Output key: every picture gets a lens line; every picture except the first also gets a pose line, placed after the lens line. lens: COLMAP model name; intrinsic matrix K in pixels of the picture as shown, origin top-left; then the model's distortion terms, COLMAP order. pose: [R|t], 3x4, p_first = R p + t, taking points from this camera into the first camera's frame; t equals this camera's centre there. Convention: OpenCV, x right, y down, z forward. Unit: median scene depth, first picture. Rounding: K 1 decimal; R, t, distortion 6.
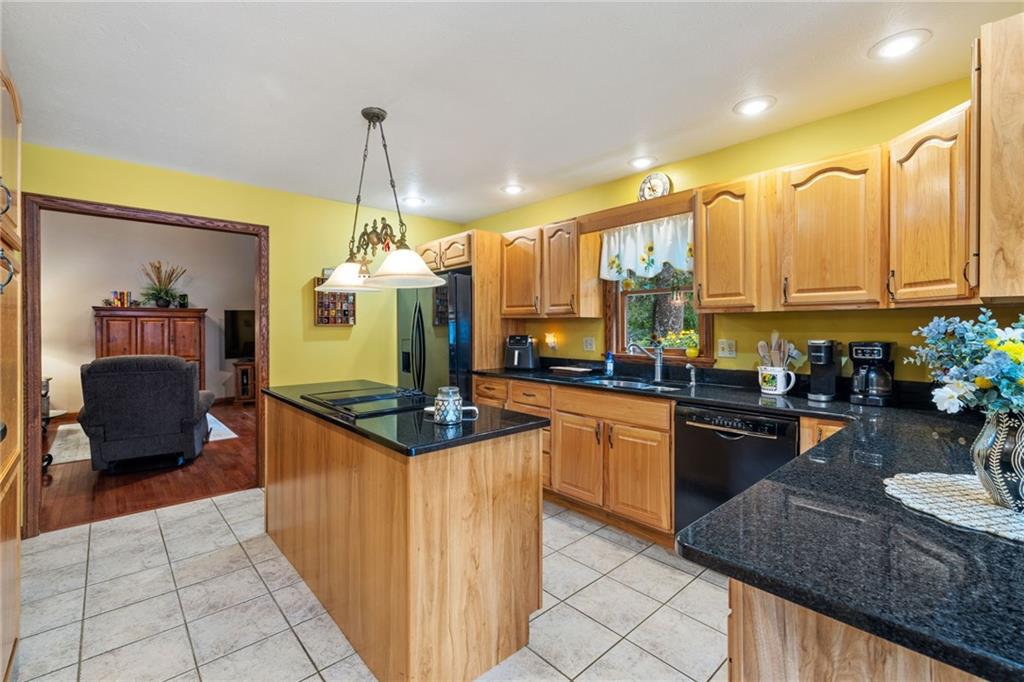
lens RADIAL K [[447.9, 0, 513.5], [0, 447.9, 333.2], [0, 0, 1]] dist [-0.004420, 0.000160]
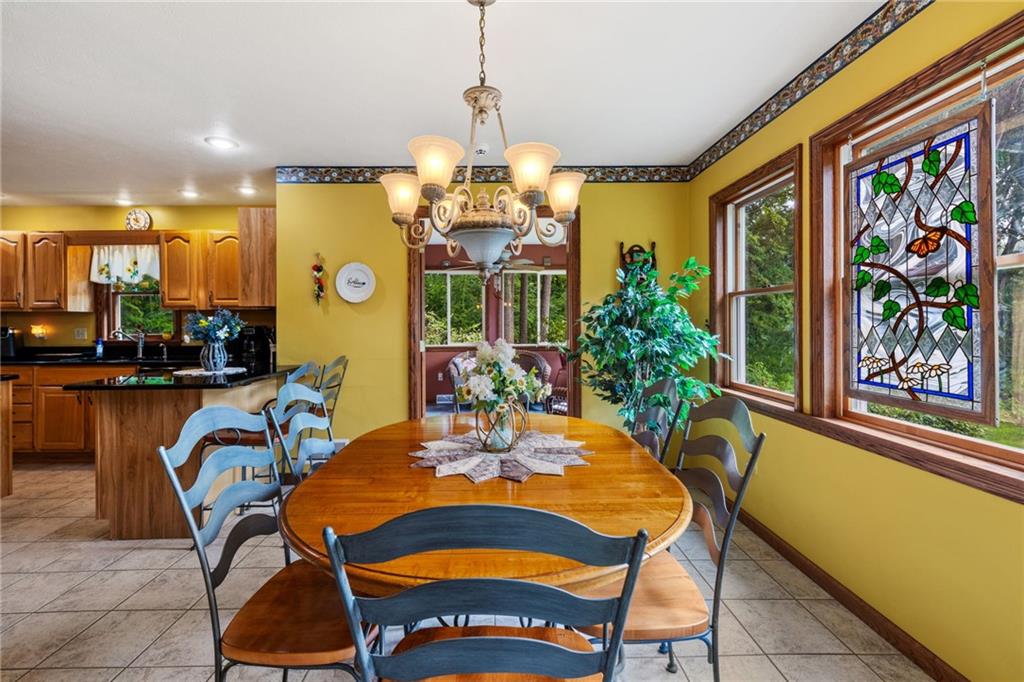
lens RADIAL K [[447.9, 0, 497.4], [0, 447.9, 322.8], [0, 0, 1]] dist [-0.004420, 0.000160]
pose [[0.669151, -0.003704, 0.743118, 0.026281], [0.014253, 0.999868, -0.007851, 0.022654], [-0.742990, 0.015845, 0.669115, -0.722221]]
